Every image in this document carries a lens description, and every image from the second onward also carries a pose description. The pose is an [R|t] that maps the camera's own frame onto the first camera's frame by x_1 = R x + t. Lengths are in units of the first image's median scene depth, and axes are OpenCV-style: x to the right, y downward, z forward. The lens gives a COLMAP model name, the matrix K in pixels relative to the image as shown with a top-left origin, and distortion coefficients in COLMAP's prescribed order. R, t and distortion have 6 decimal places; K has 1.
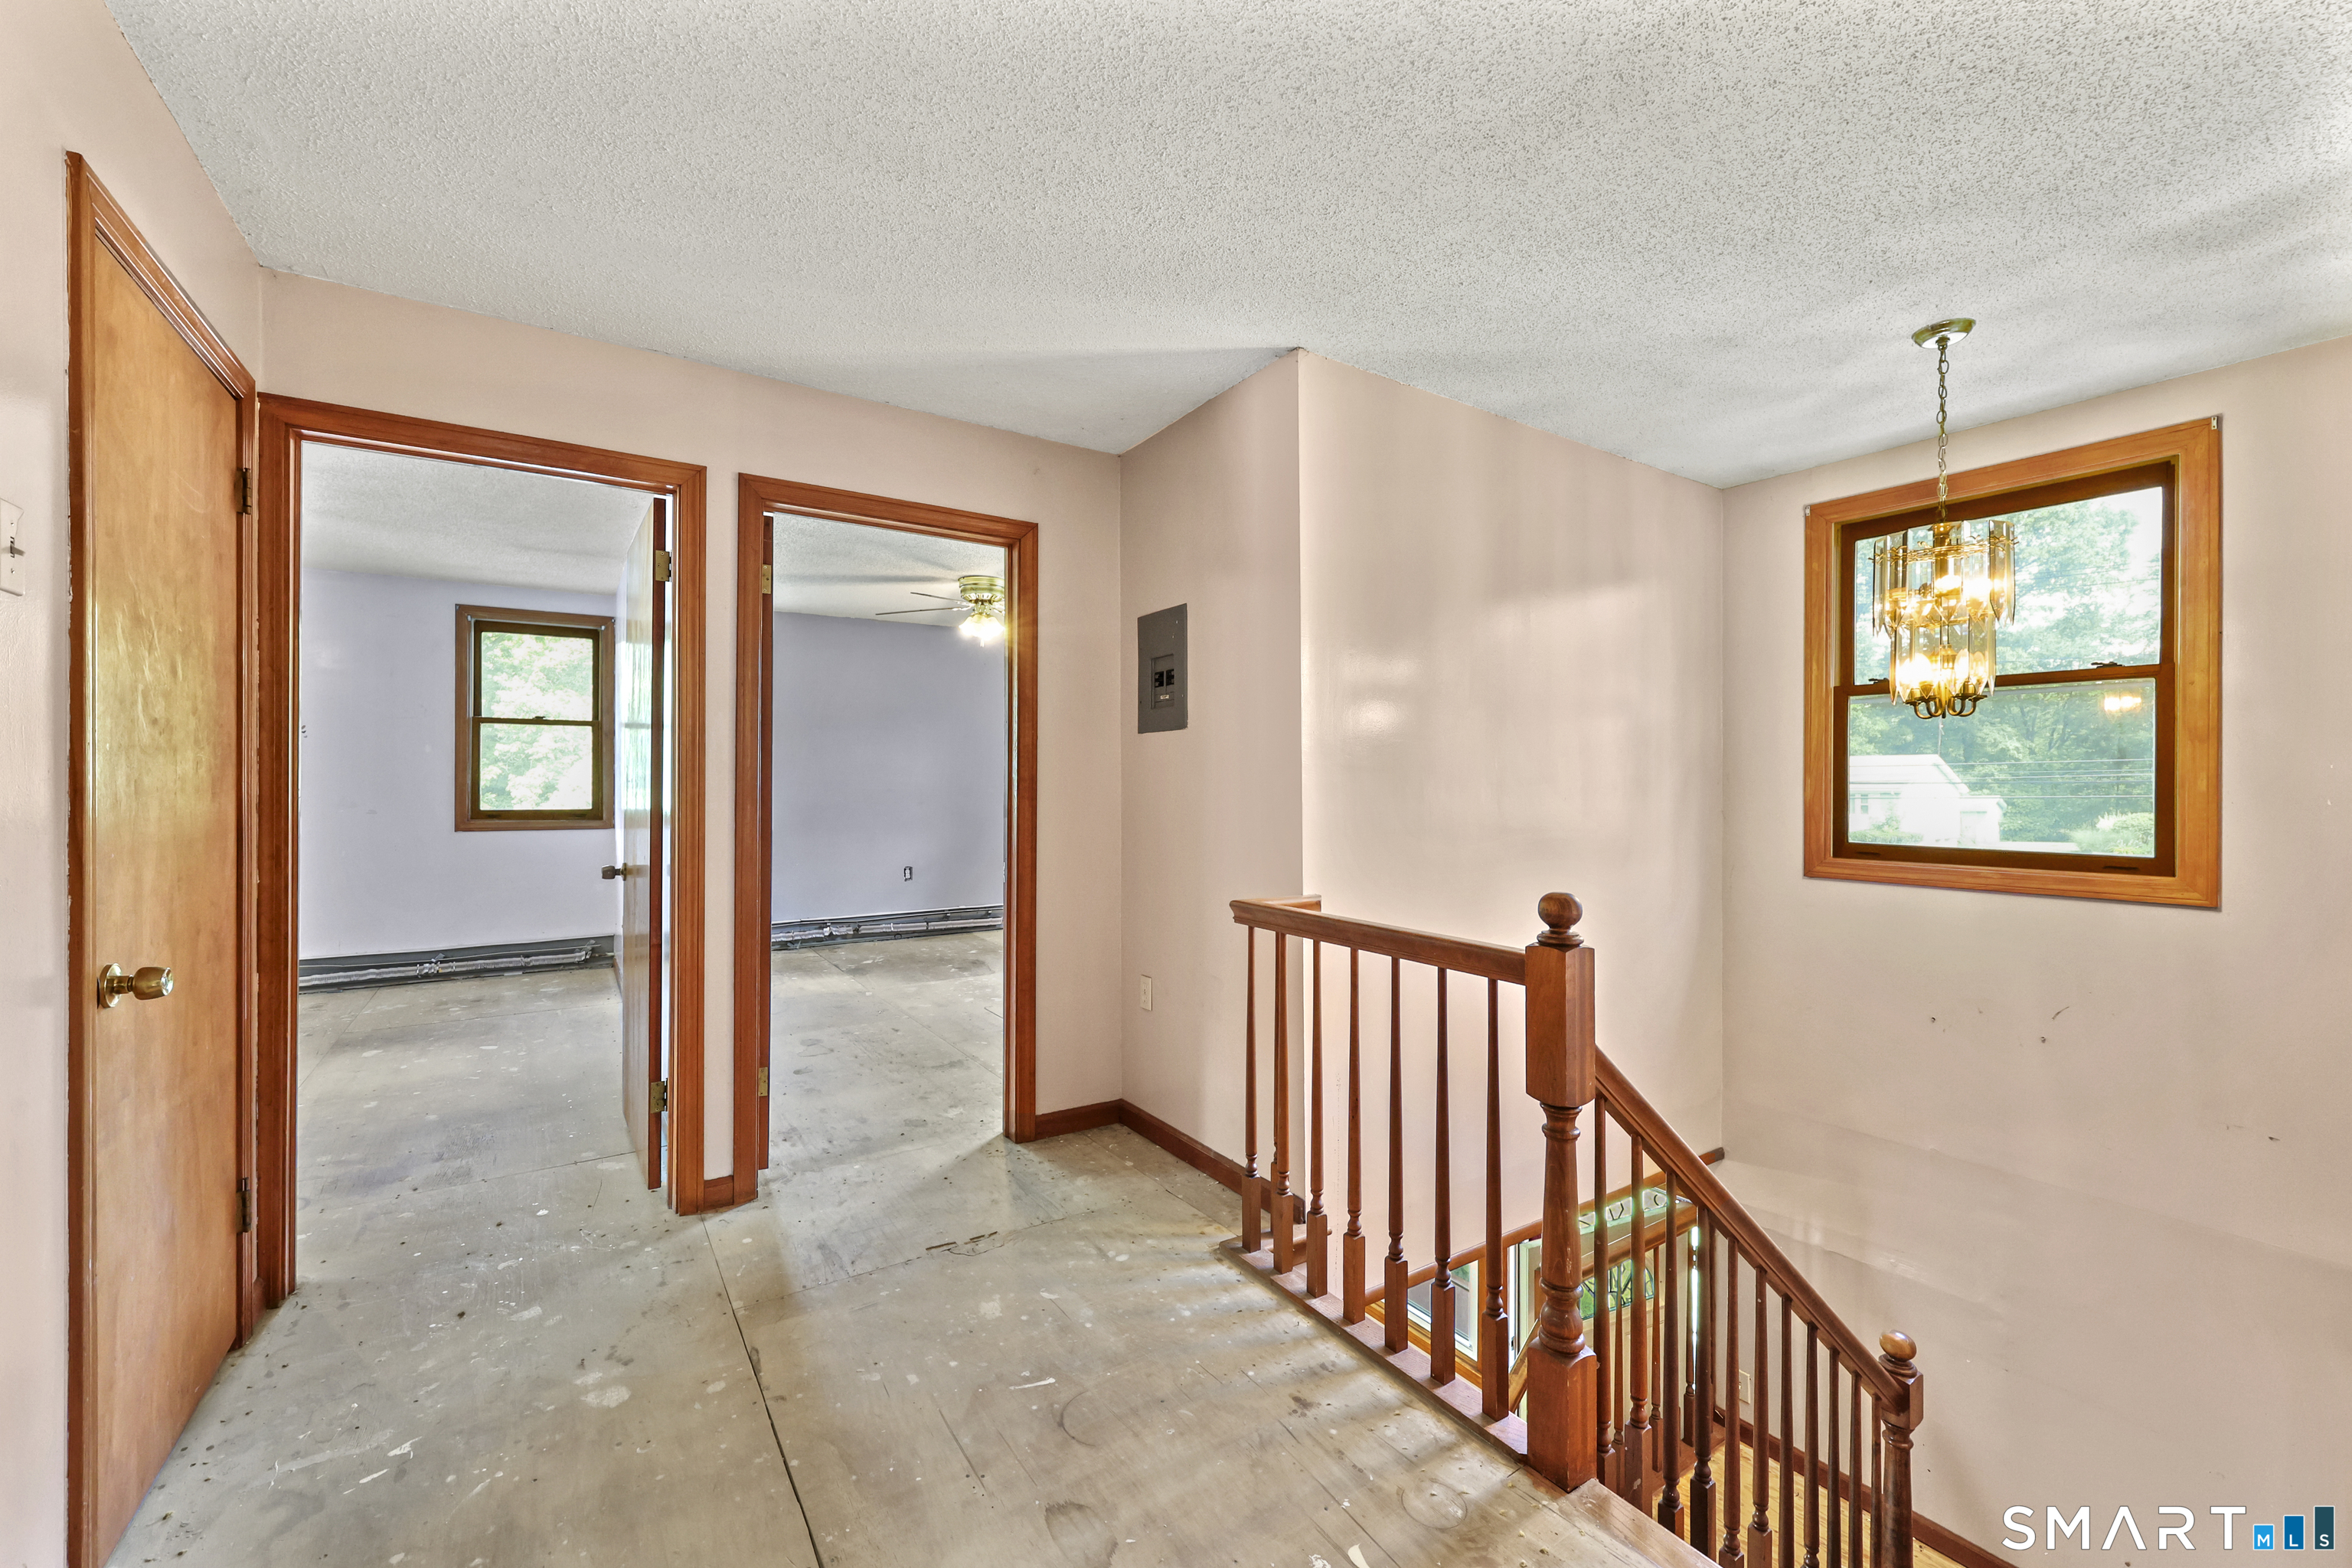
lens RADIAL K [[953.3, 0, 1175.5], [0, 953.3, 787.1], [0, 0, 1]] dist [-0.001621, -0.000457]
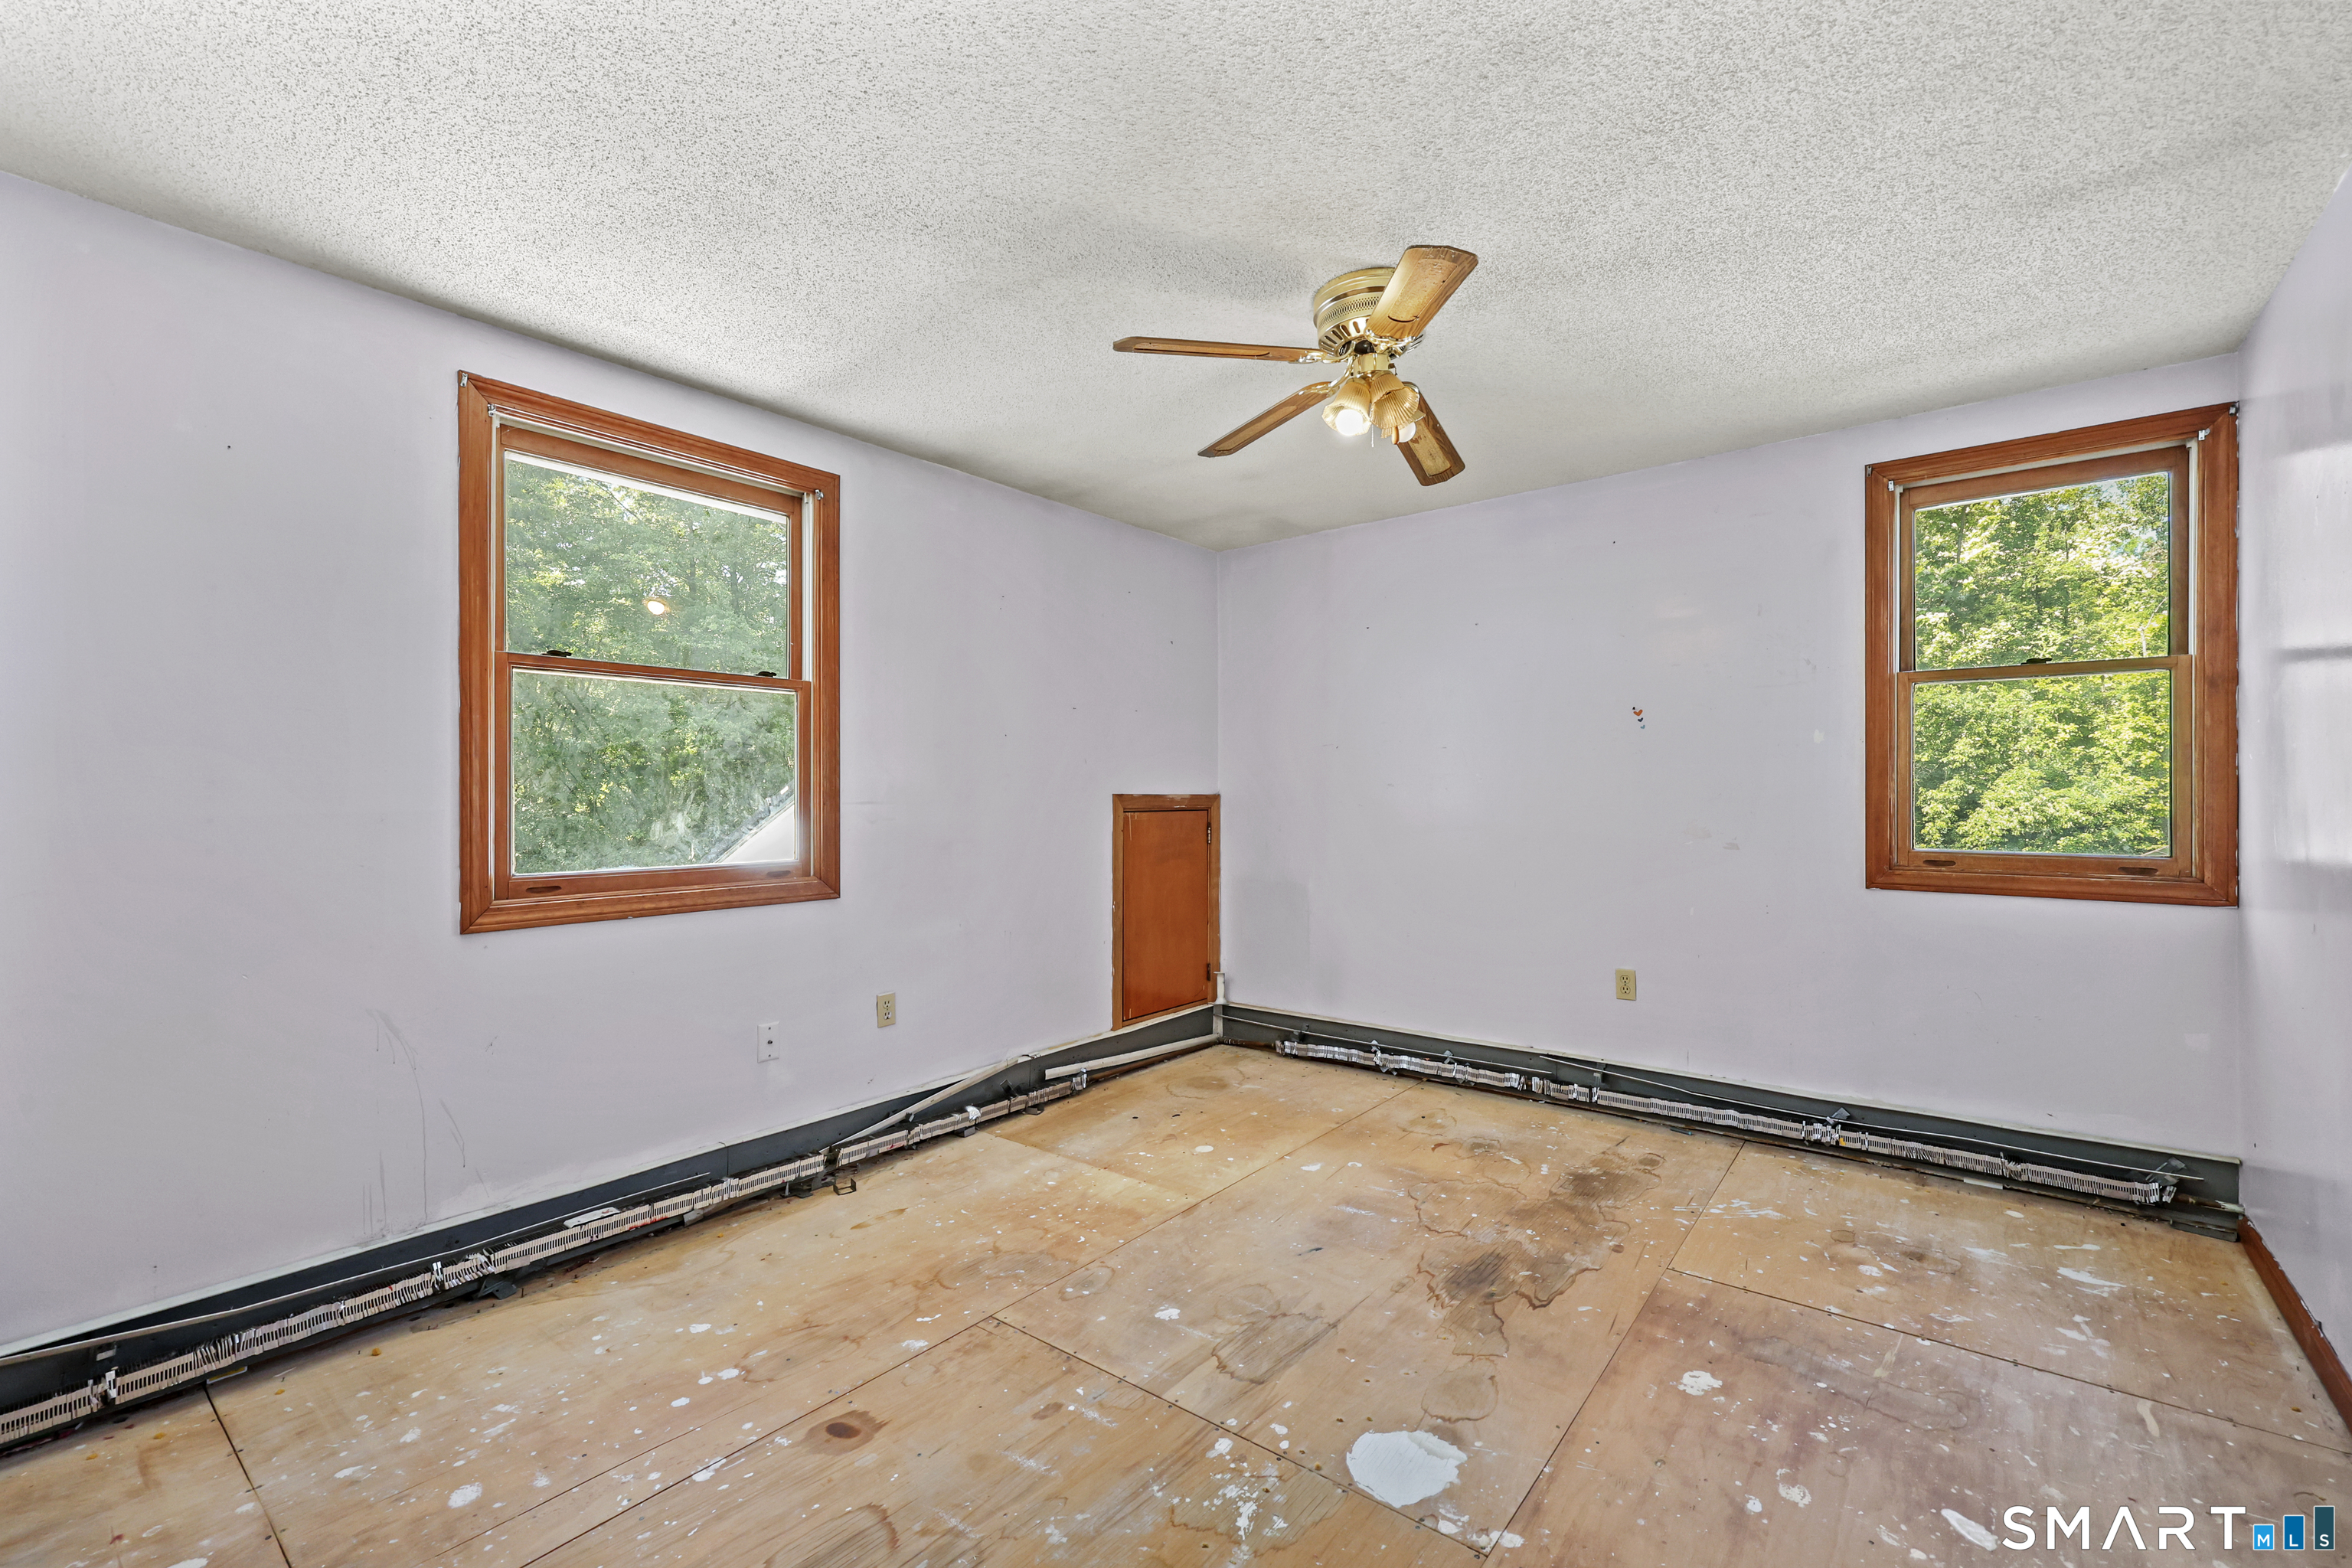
lens RADIAL K [[953.3, 0, 1173.6], [0, 953.3, 796.2], [0, 0, 1]] dist [-0.001621, -0.000457]
pose [[0.296212, -0.006448, -0.955100, -0.352804], [0.000384, 0.999978, -0.006632, -0.002420], [0.955122, 0.001598, 0.296208, 0.459303]]
